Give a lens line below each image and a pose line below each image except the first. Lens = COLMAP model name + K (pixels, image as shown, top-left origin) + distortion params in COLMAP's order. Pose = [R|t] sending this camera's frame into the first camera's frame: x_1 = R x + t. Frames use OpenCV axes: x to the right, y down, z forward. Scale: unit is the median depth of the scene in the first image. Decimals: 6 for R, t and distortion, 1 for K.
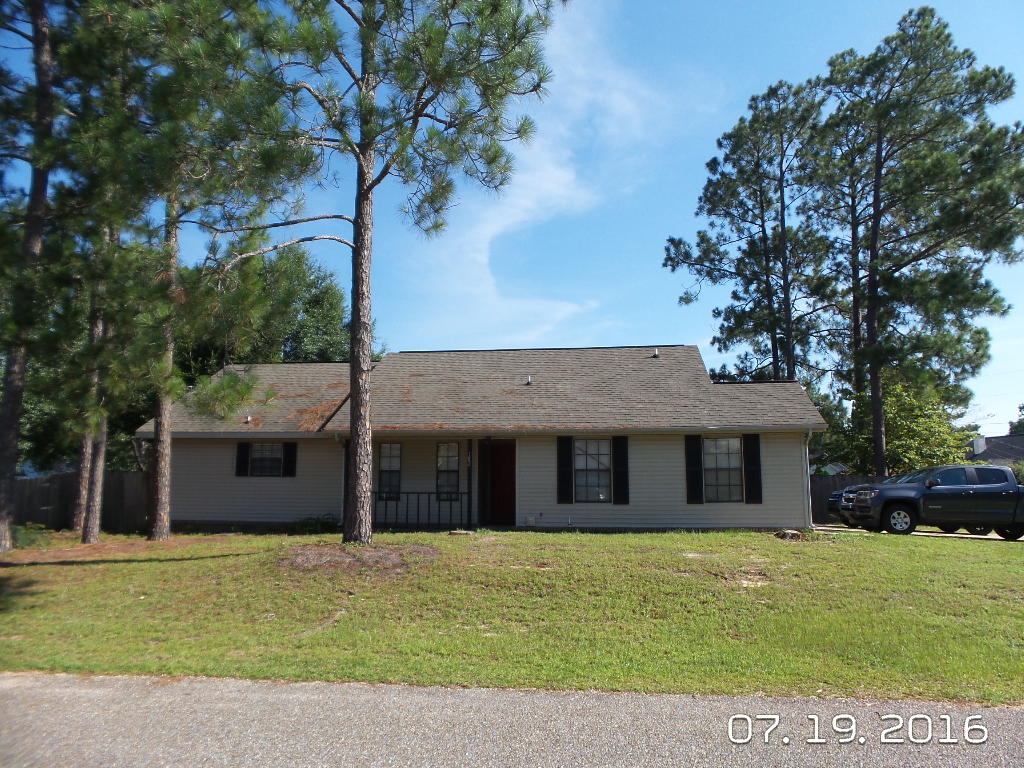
lens RADIAL K [[703.2, 0, 508.5], [0, 703.2, 384.9], [0, 0, 1]] dist [0.006508, -0.003815]
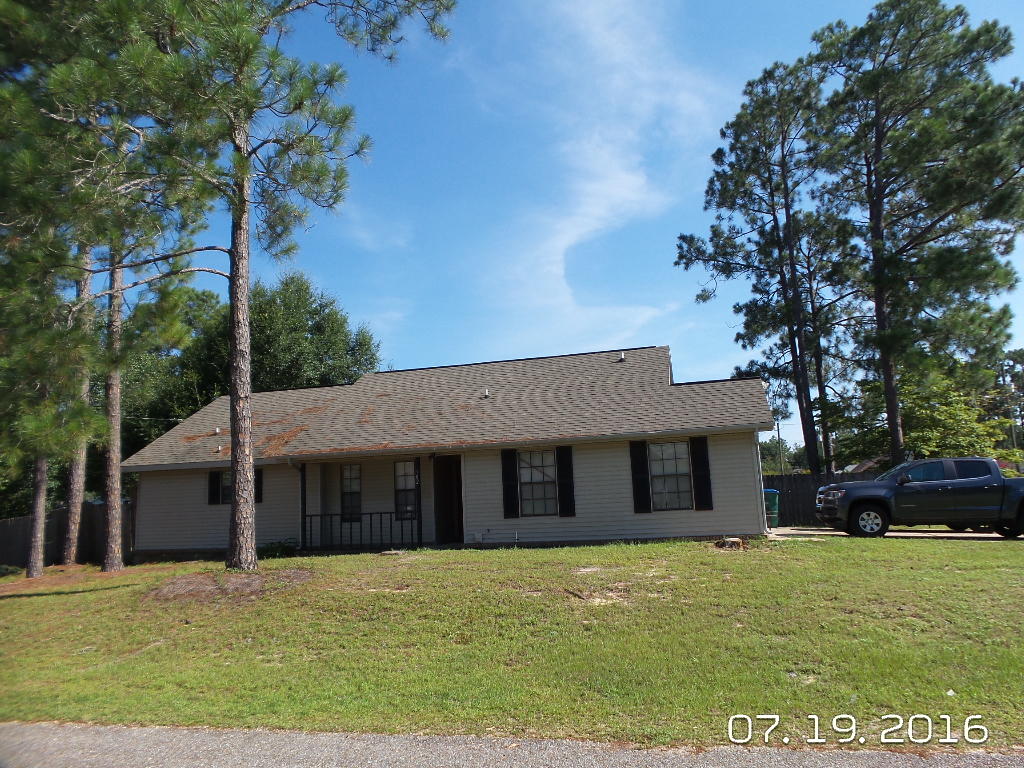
lens RADIAL K [[703.2, 0, 511.7], [0, 703.2, 382.4], [0, 0, 1]] dist [0.006508, -0.003815]
pose [[0.991455, -0.064065, -0.113635, 0.153415], [0.061789, 0.997814, -0.023447, 0.002646], [0.114889, 0.016225, 0.993246, 0.021848]]
